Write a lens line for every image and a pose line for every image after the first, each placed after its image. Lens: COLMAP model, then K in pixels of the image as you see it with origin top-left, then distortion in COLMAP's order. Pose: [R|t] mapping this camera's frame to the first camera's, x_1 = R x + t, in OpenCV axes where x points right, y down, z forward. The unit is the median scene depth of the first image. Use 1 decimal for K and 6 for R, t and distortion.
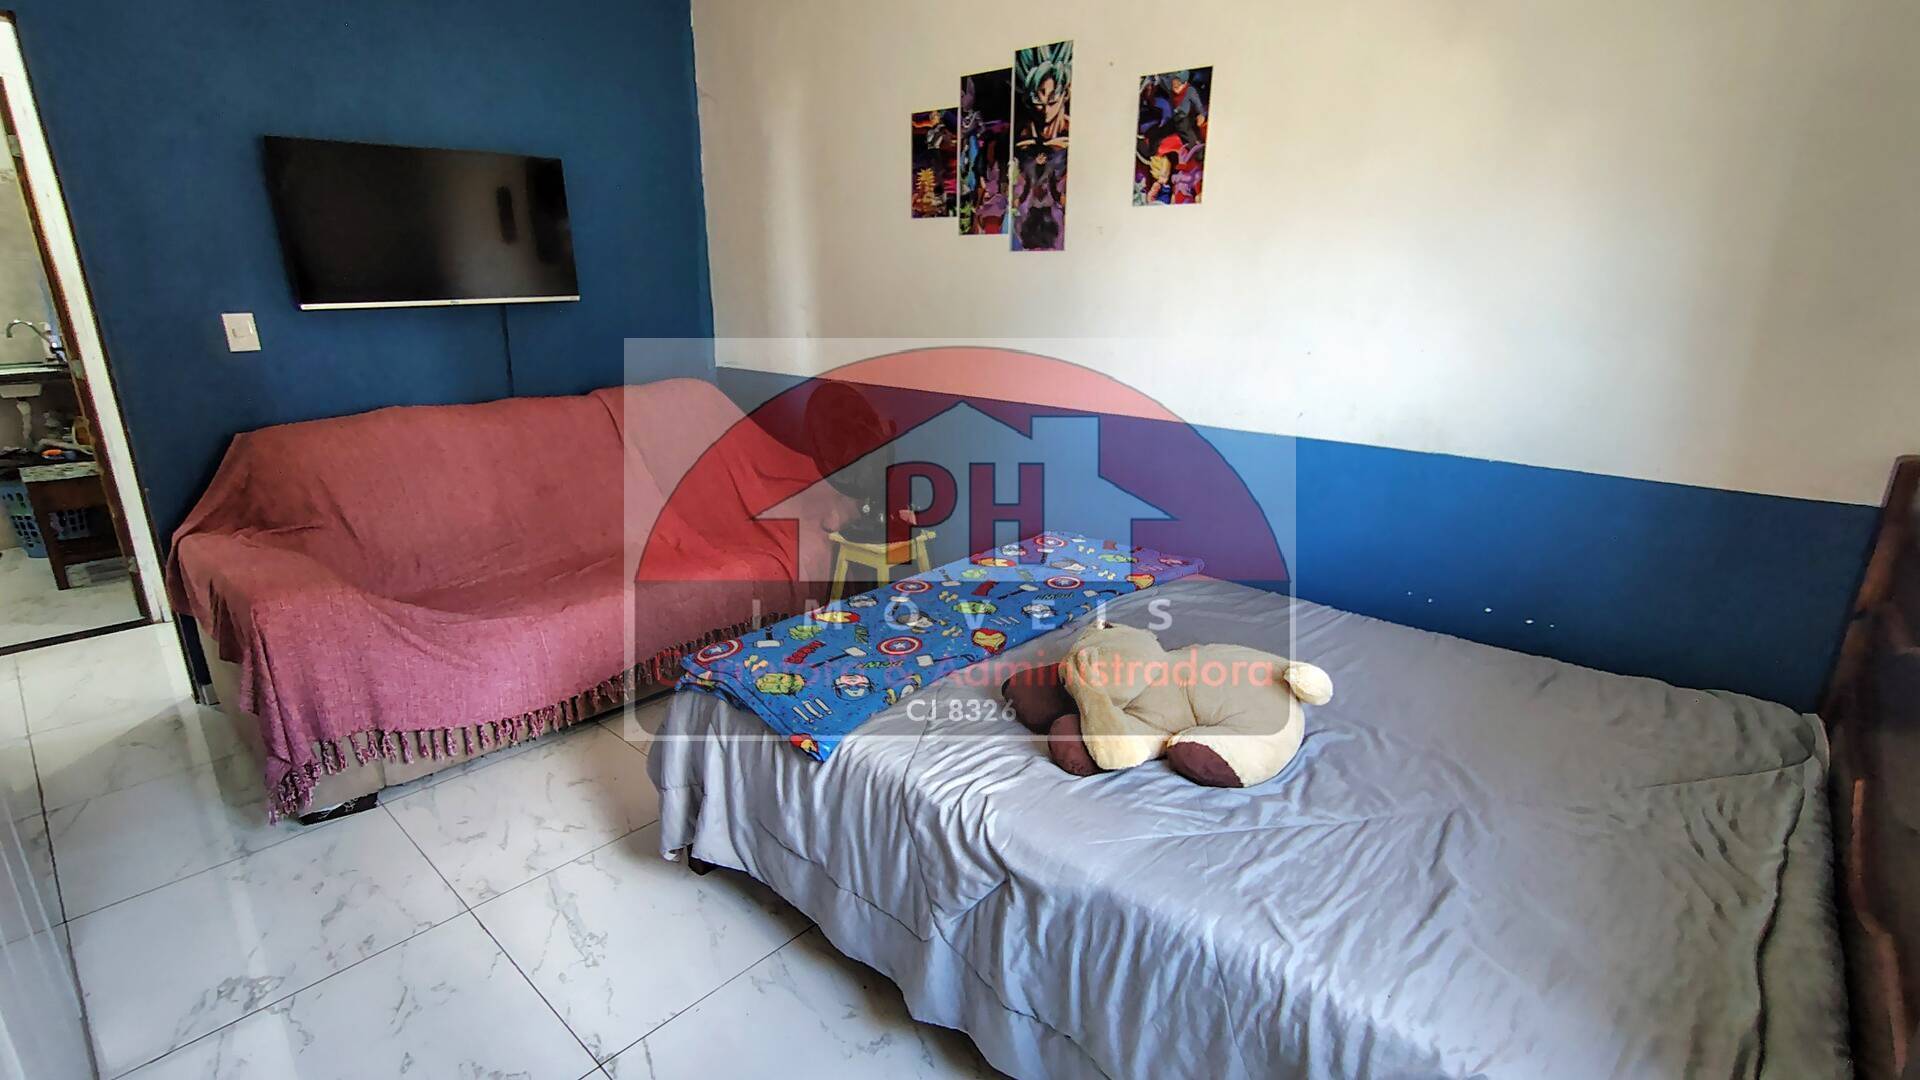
lens RADIAL K [[879.0, 0, 959.4], [0, 879.0, 544.1], [0, 0, 1]] dist [-0.010528, 0.006084]
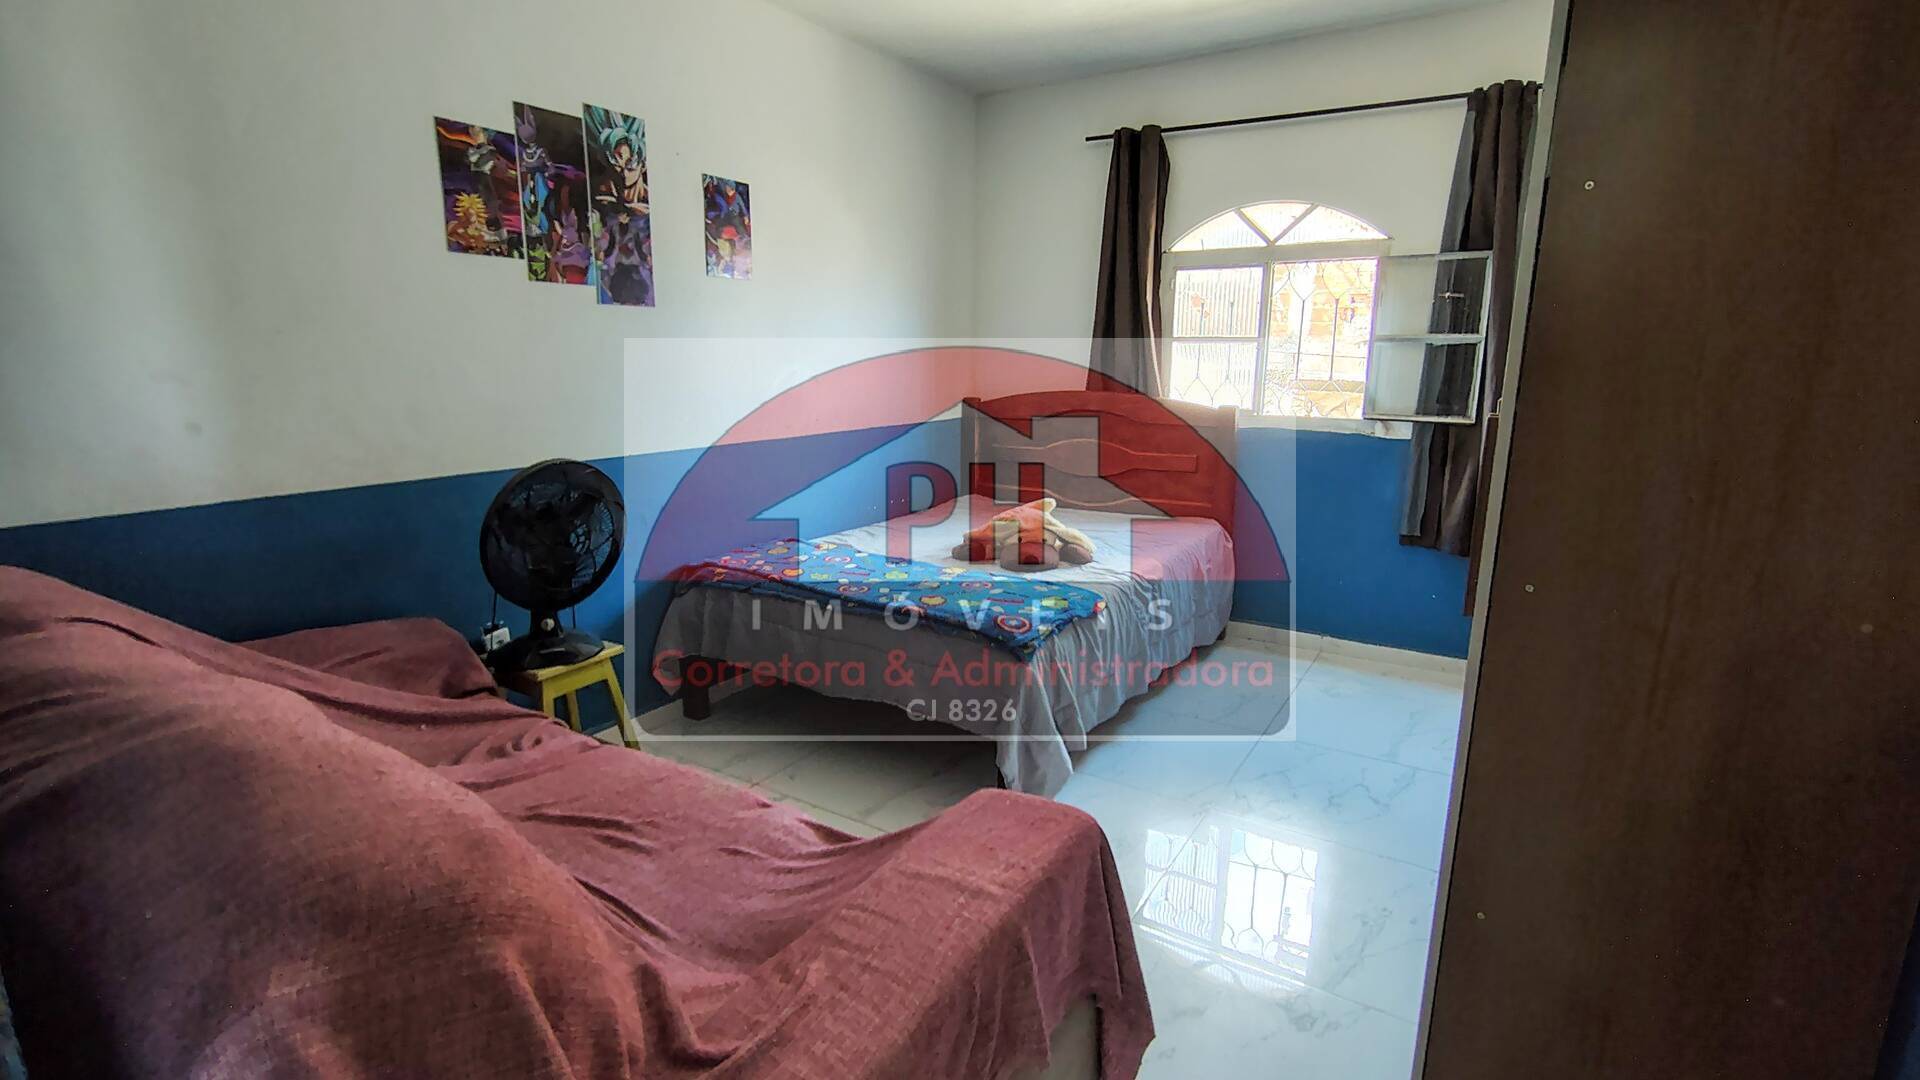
lens RADIAL K [[879.0, 0, 962.2], [0, 879.0, 540.4], [0, 0, 1]] dist [-0.010528, 0.006084]
pose [[-0.156307, -0.220240, 0.962841, -1.023560], [0.272946, 0.927231, 0.256405, -0.237644], [-0.949246, 0.302881, -0.084819, 0.805378]]
